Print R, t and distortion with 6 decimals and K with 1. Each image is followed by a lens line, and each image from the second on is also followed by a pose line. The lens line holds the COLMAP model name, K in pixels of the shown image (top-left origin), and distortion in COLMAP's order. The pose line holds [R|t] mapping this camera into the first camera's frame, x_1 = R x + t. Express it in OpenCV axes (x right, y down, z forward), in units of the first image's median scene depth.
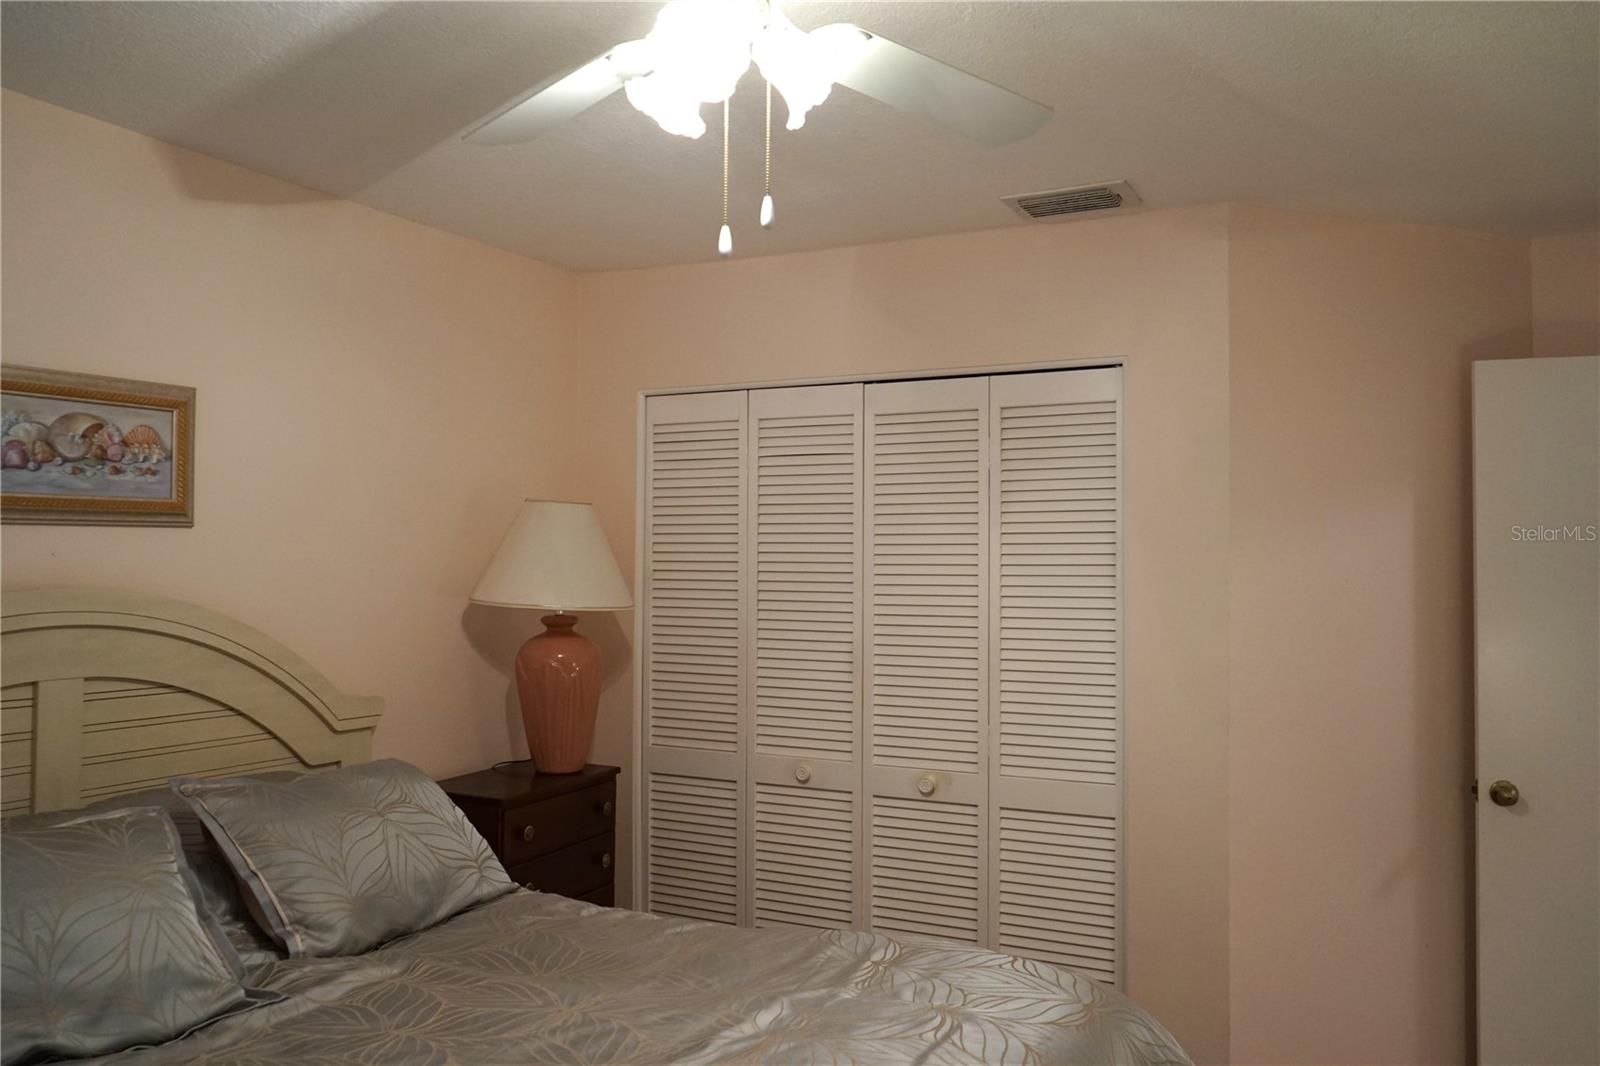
lens RADIAL K [[1312.2, 0, 800.0], [0, 1312.2, 533.0], [0, 0, 1]] dist [-0.001036, -0.003686]
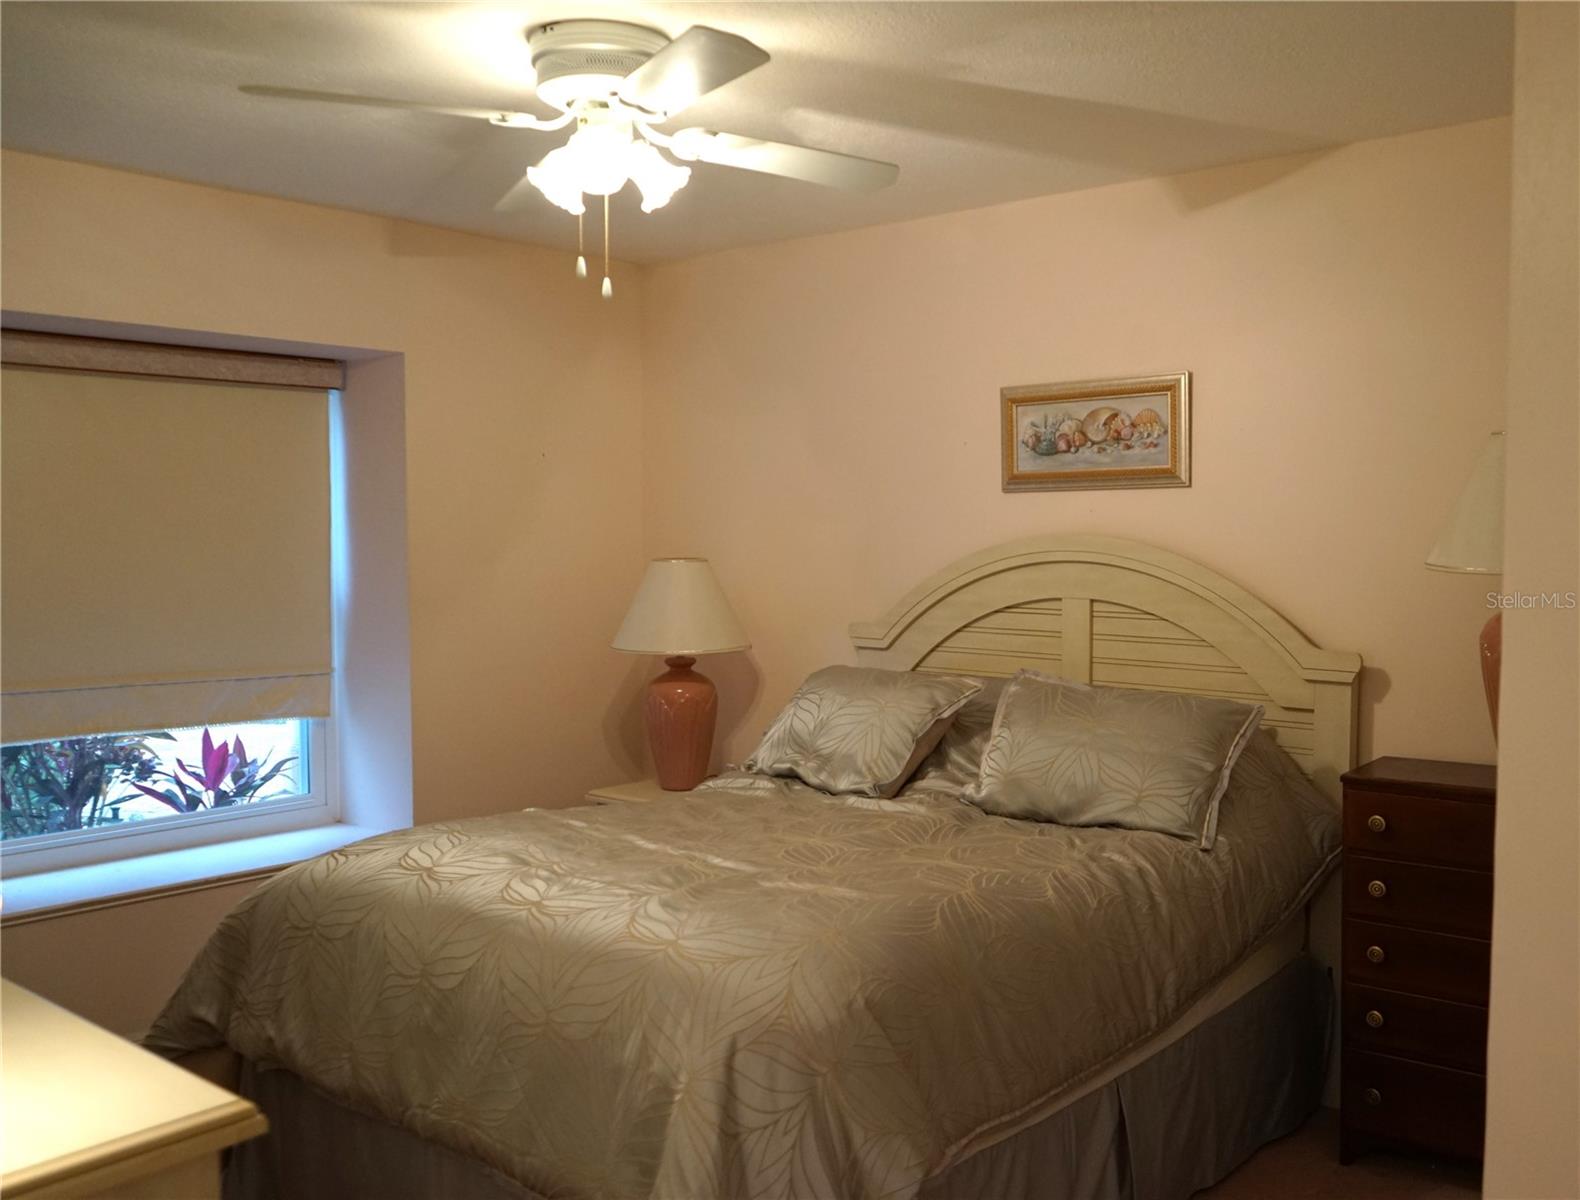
lens RADIAL K [[1365.5, 0, 790.0], [0, 1365.5, 600.0], [0, 0, 1]] dist [-0.003510, -0.002526]
pose [[-0.244455, 0.041711, -0.968763, 0.920306], [0.015080, 0.999117, 0.039212, 0.048505], [0.969543, -0.005023, -0.244869, 1.029283]]
